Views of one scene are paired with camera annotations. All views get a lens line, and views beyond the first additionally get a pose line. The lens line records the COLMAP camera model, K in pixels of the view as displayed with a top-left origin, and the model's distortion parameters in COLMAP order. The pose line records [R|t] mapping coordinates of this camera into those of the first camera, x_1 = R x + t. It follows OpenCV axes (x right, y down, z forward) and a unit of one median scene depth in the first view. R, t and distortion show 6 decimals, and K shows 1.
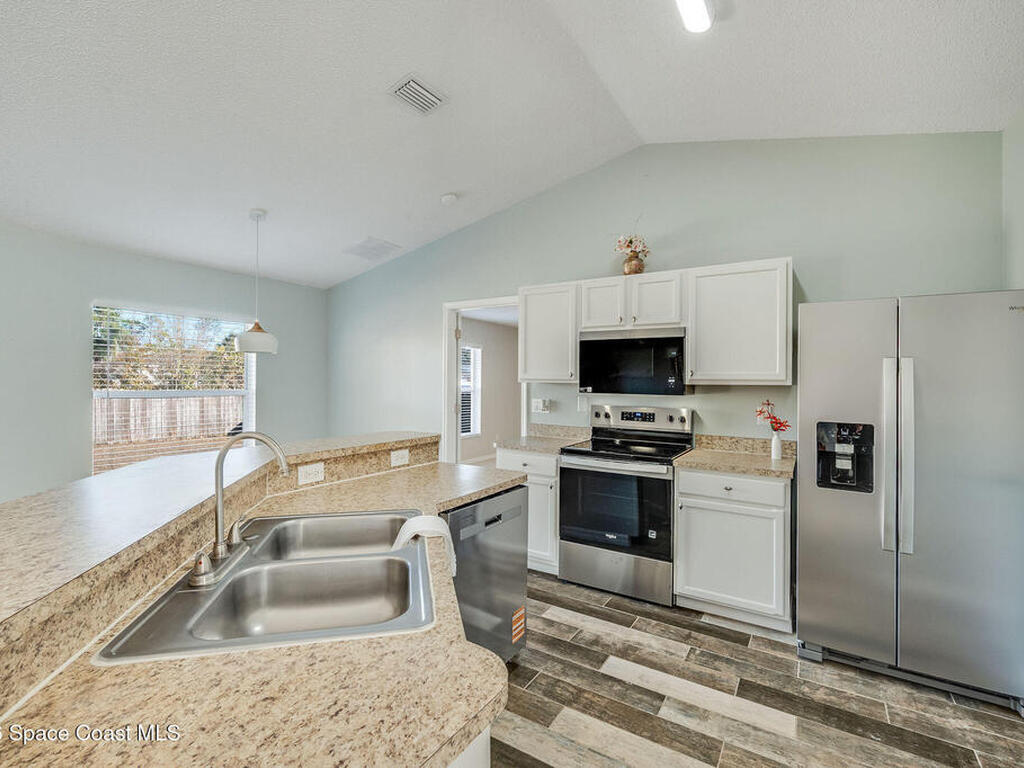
lens RADIAL K [[480.5, 0, 512.0], [0, 480.5, 384.0], [0, 0, 1]] dist [-0.000243, -0.000496]
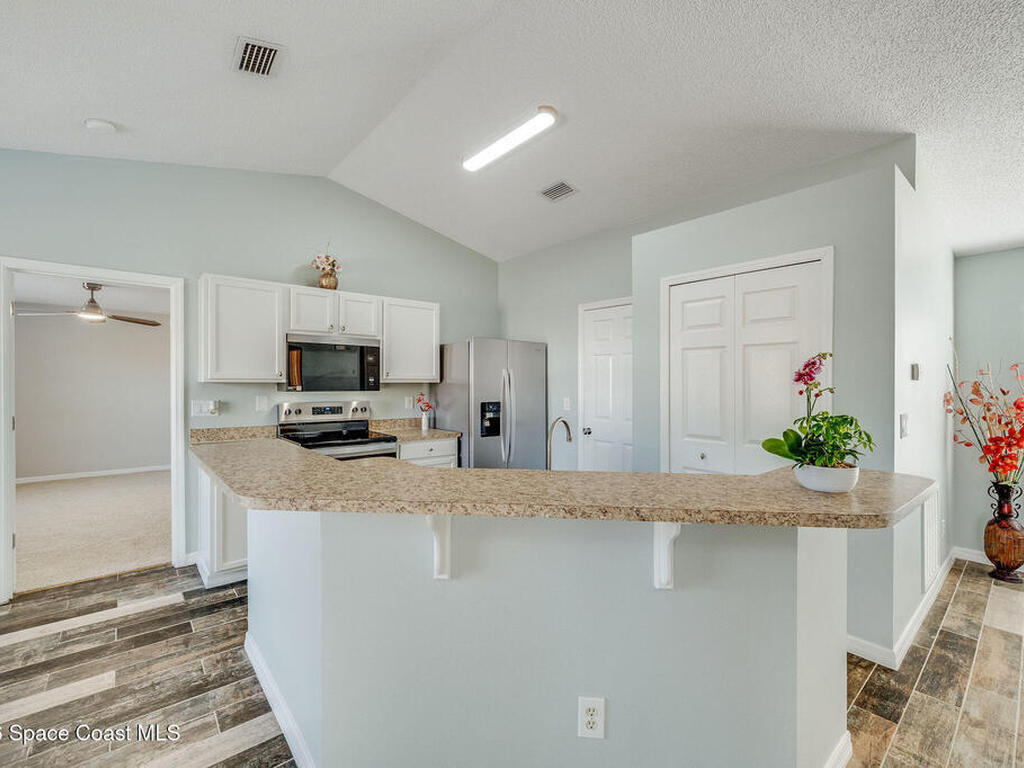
lens RADIAL K [[452.1, 0, 513.3], [0, 452.1, 388.1], [0, 0, 1]] dist [0.001309, -0.000243]
pose [[0.298983, -0.023172, 0.953977, -0.673479], [0.004639, 0.999729, 0.022829, -0.010010], [-0.954247, -0.002400, 0.299010, 0.244937]]
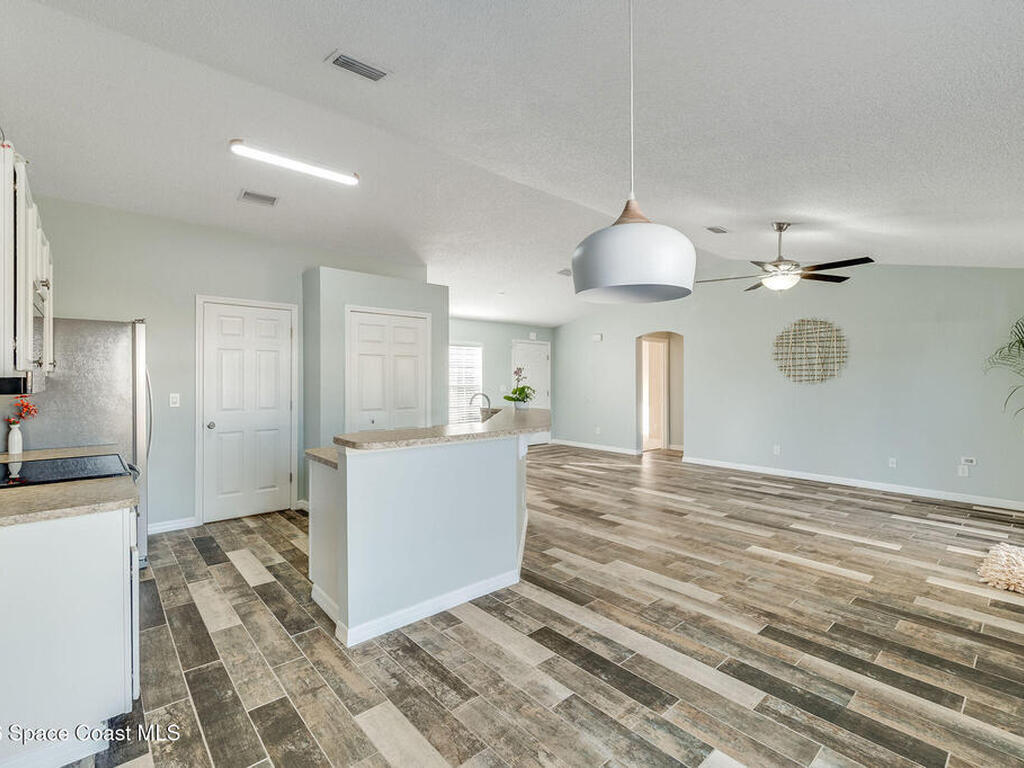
lens RADIAL K [[483.7, 0, 516.2], [0, 483.7, 377.4], [0, 0, 1]] dist [-0.002856, -0.000668]
pose [[-0.961246, -0.014330, 0.275321, -0.584614], [-0.012221, 0.999881, 0.009377, -0.014965], [-0.275423, 0.005649, -0.961307, 1.441285]]
